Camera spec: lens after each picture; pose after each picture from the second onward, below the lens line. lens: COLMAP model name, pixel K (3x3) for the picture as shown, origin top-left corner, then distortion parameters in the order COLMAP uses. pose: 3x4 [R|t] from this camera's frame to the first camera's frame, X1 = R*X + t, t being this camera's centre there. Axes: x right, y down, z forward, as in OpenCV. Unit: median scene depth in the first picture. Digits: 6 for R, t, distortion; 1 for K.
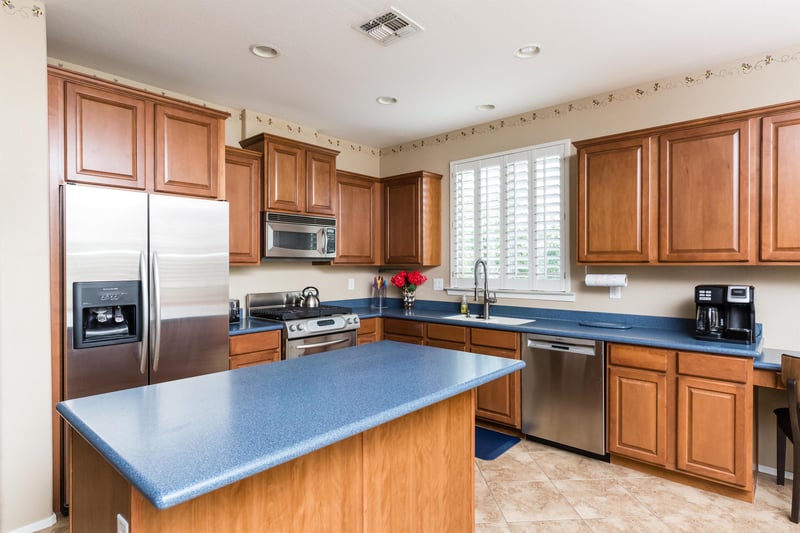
lens RADIAL K [[433.4, 0, 398.0], [0, 433.4, 264.0], [0, 0, 1]] dist [-0.006137, -0.001504]
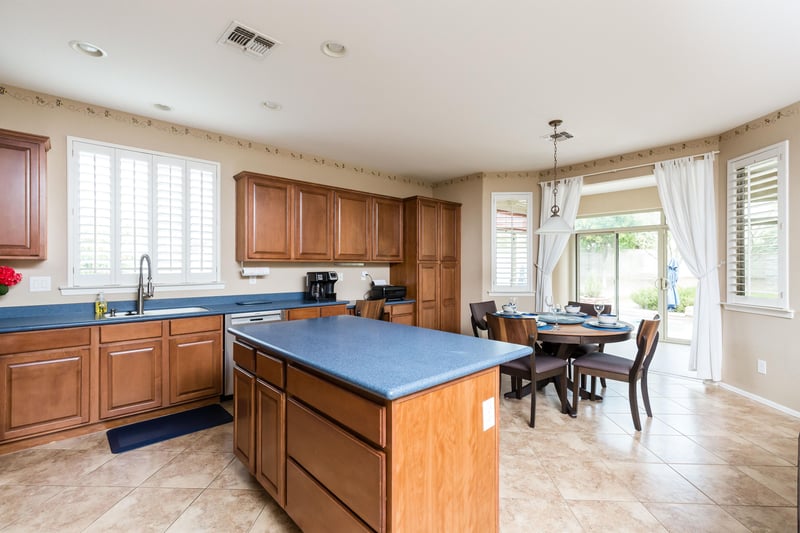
lens RADIAL K [[364.4, 0, 397.7], [0, 364.4, 265.4], [0, 0, 1]] dist [-0.001399, -0.002534]
pose [[0.093668, -0.000382, 0.995603, -0.859726], [-0.006666, 0.999977, 0.001011, 0.016060], [-0.995581, -0.006731, 0.093663, 0.504461]]
